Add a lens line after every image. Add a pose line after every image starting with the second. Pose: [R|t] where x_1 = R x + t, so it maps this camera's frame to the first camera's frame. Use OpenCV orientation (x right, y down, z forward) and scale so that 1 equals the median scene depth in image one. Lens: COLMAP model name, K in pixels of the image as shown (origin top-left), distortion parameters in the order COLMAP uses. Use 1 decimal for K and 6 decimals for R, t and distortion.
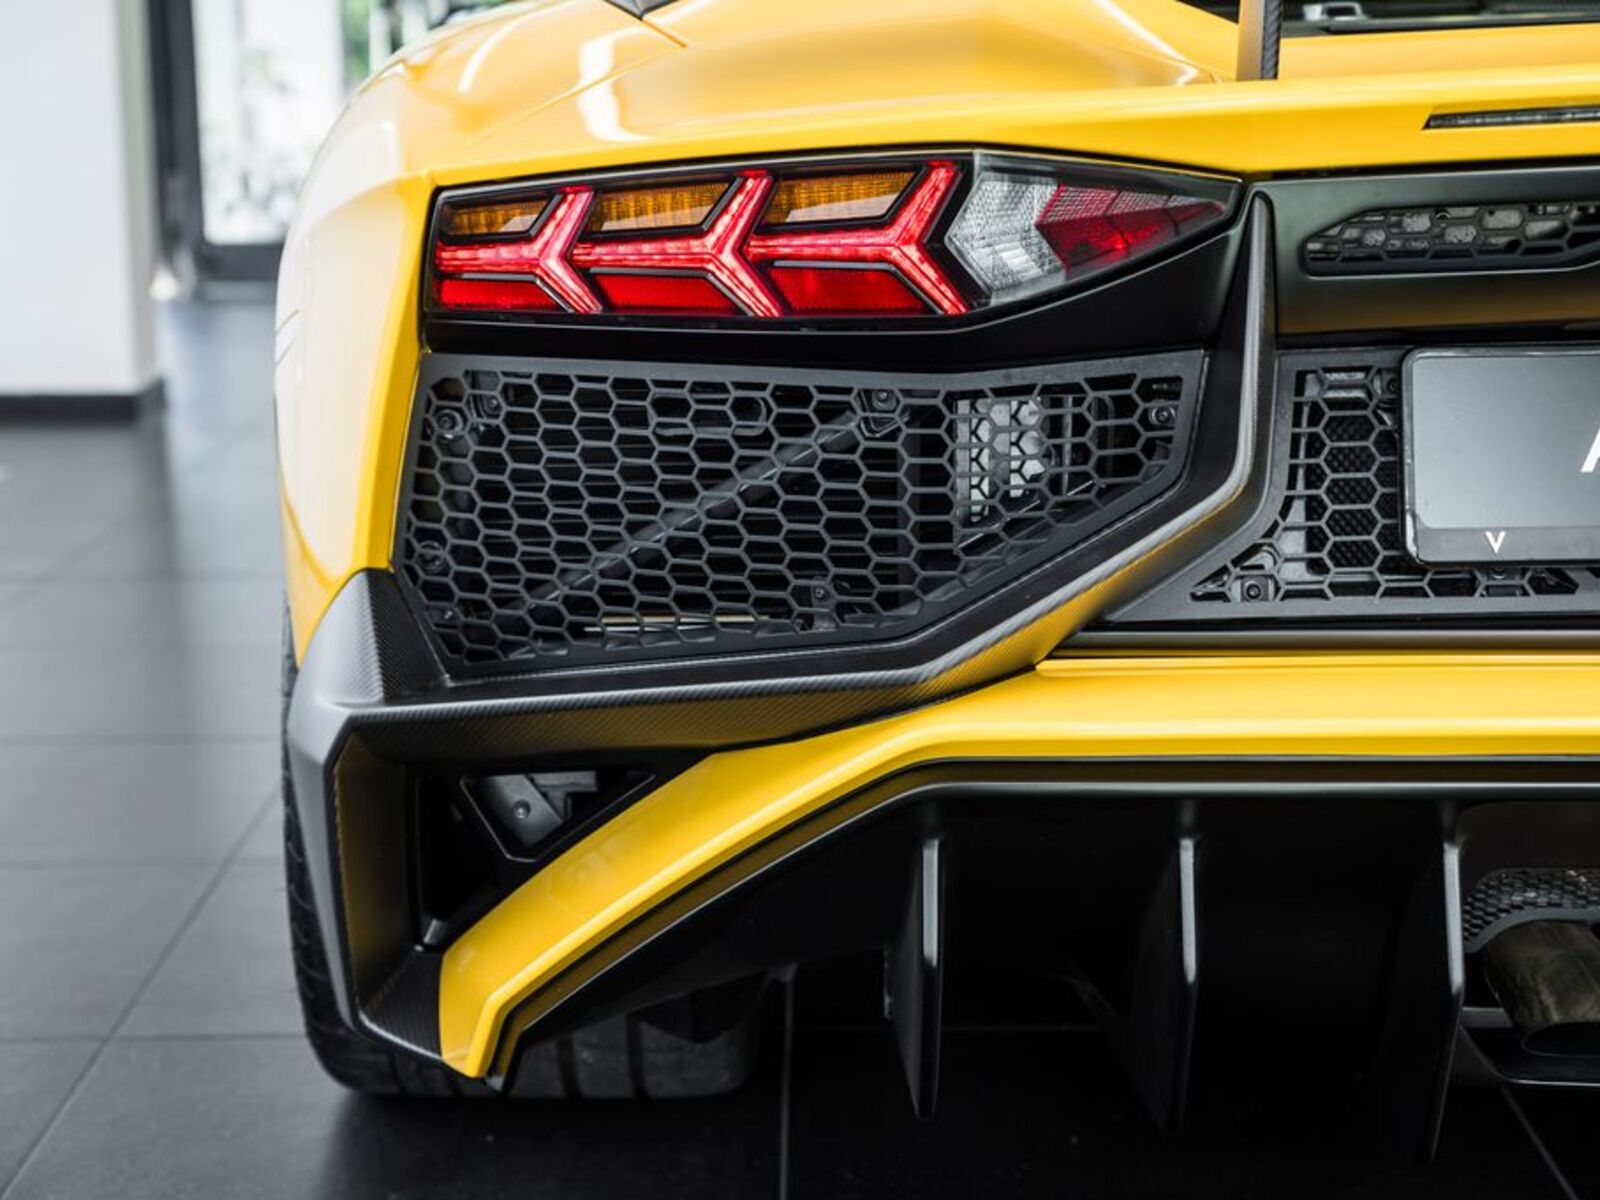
lens RADIAL K [[3334.7, 0, 830.9], [0, 3334.7, 526.6], [0, 0, 1]] dist [0.148012, 0.000000]
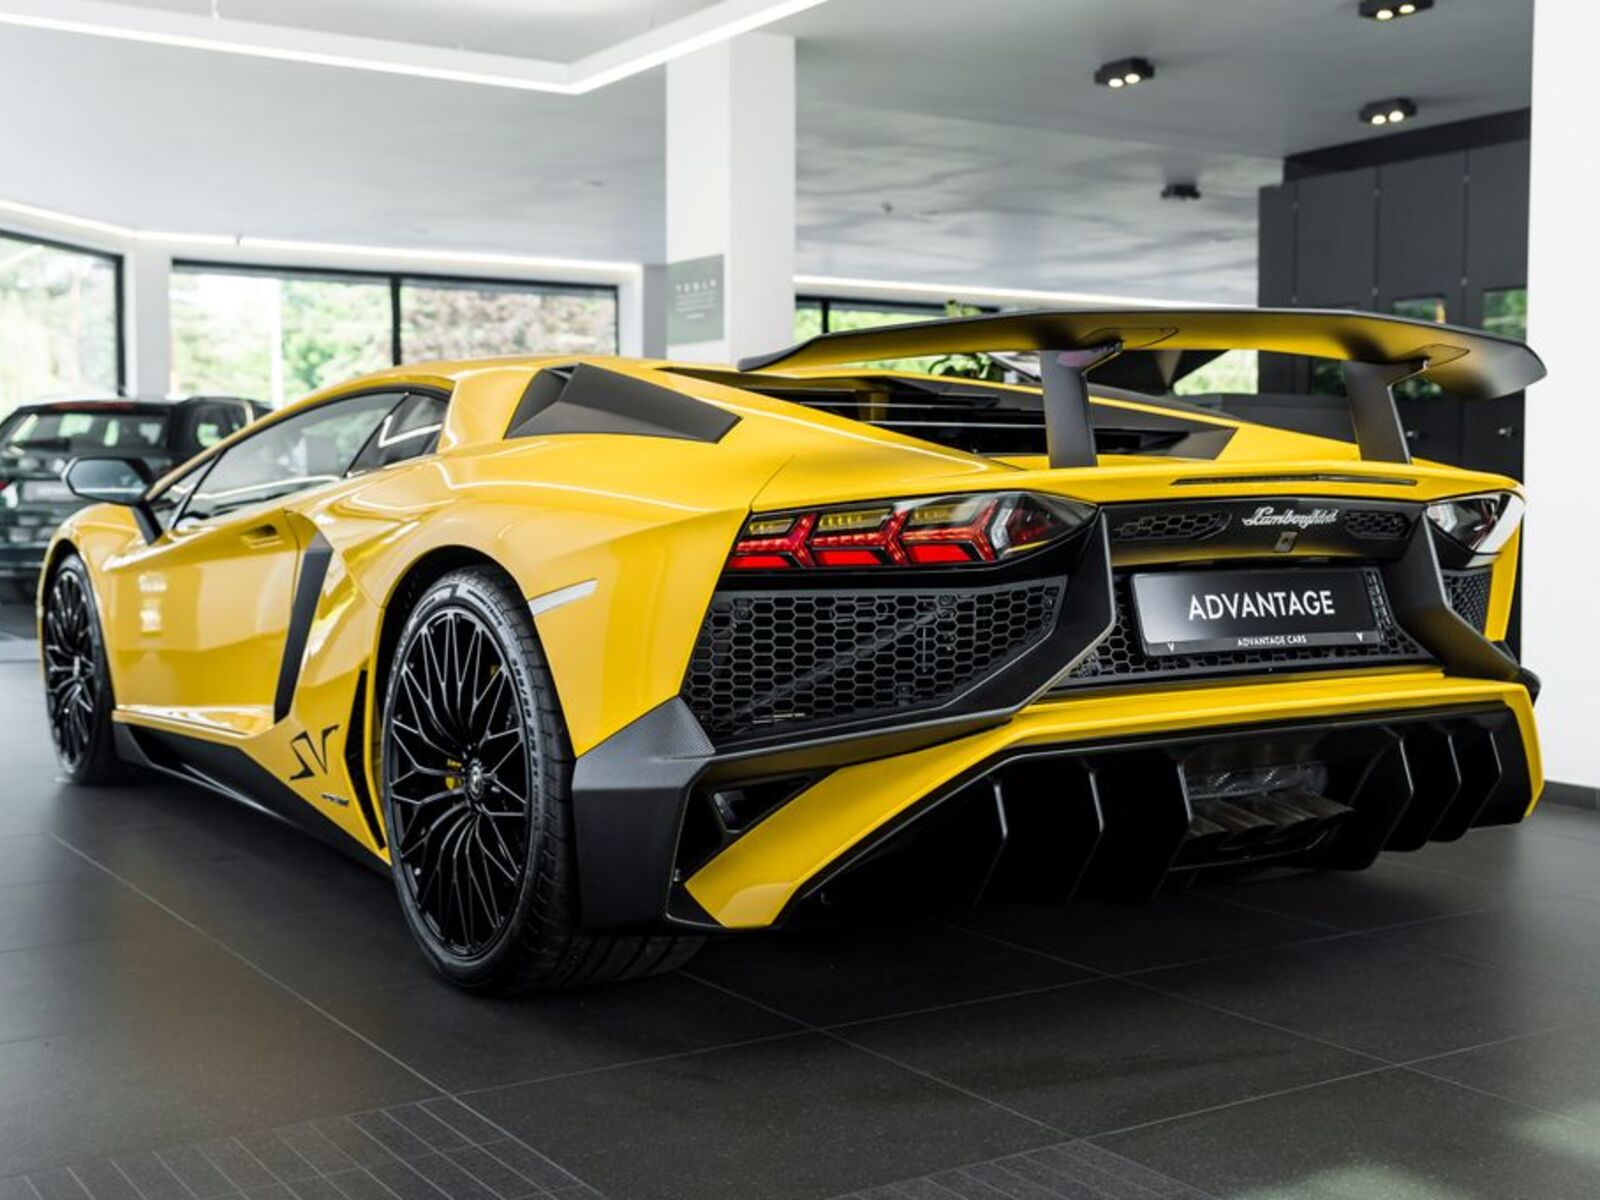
lens RADIAL K [[1896.6, 0, 793.2], [0, 1896.6, 599.9], [0, 0, 1]] dist [0.020412, 0.000000]
pose [[0.829752, -0.020512, 0.557755, -0.802847], [0.080178, 0.993340, -0.082748, 0.061882], [-0.552343, 0.113380, 0.825871, -0.037597]]
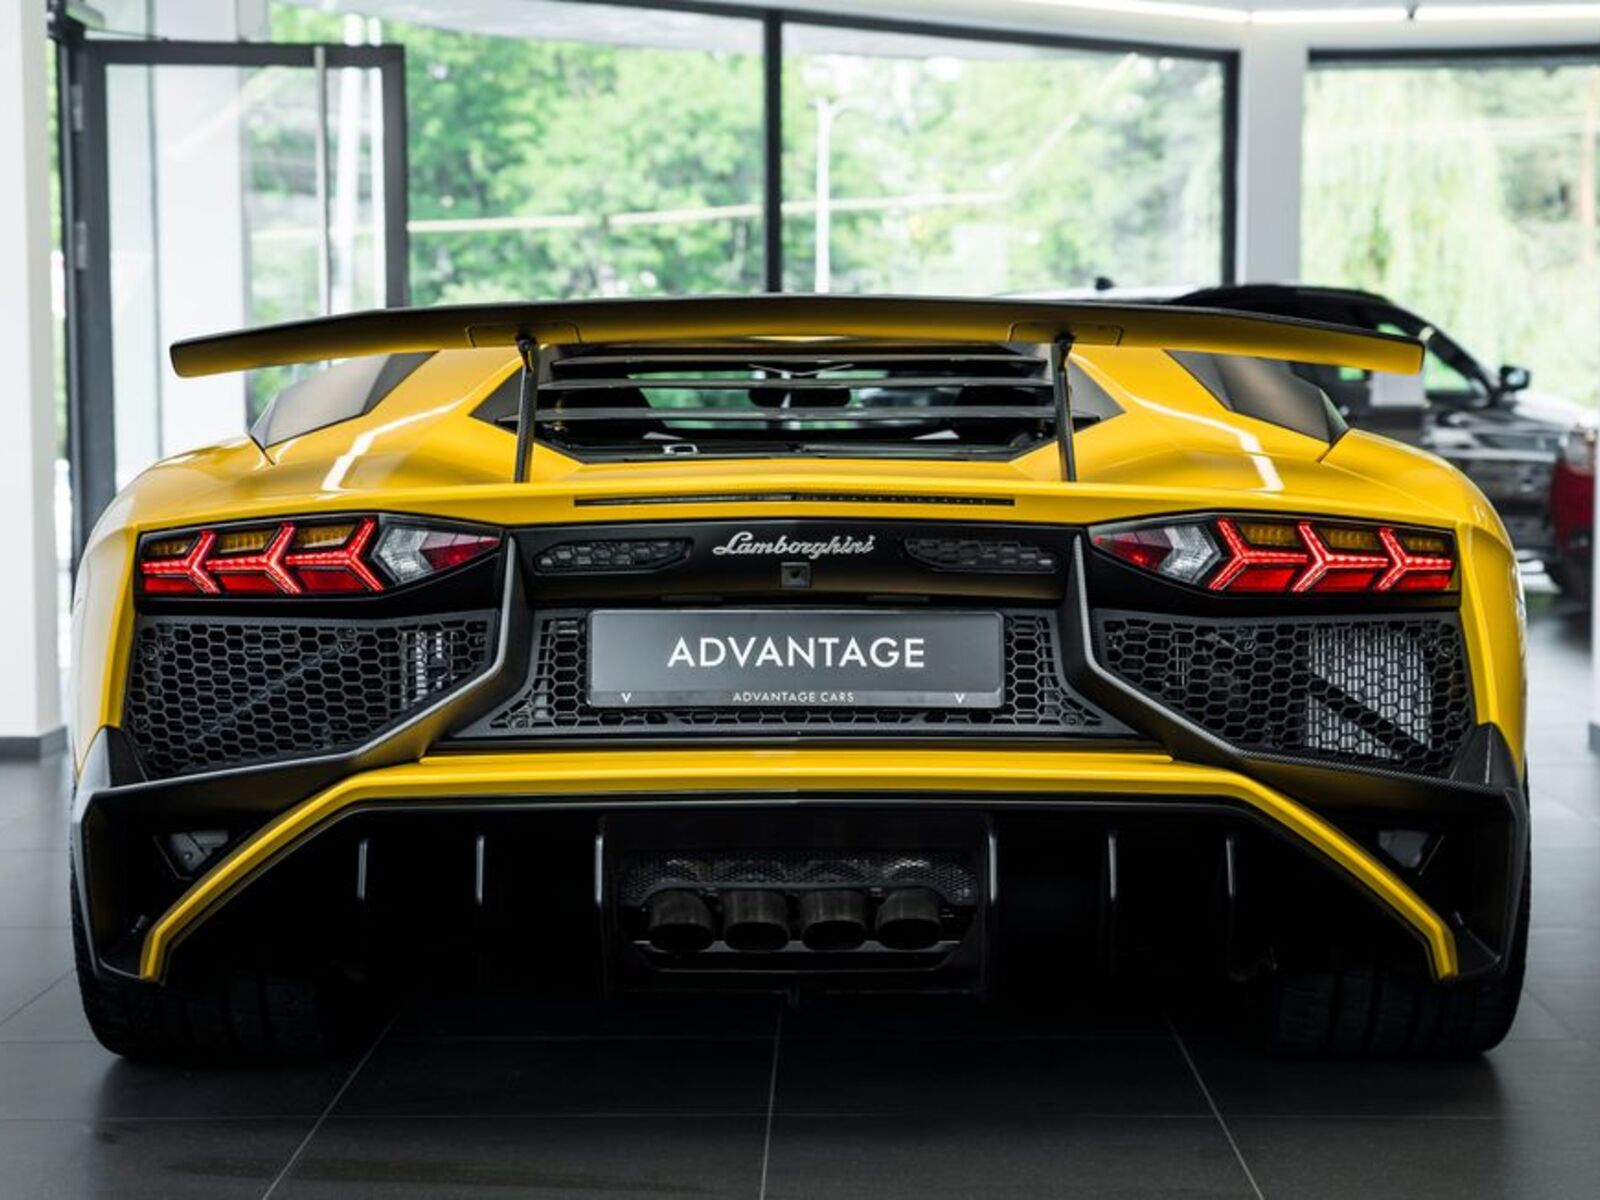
lens RADIAL K [[3334.7, 0, 795.3], [0, 3334.7, 601.3], [0, 0, 1]] dist [0.148012, 0.000000]
pose [[0.999933, 0.007017, 0.009178, 0.270425], [-0.006057, 0.994892, -0.100765, 0.148739], [-0.009838, 0.100702, 0.994868, -1.068207]]
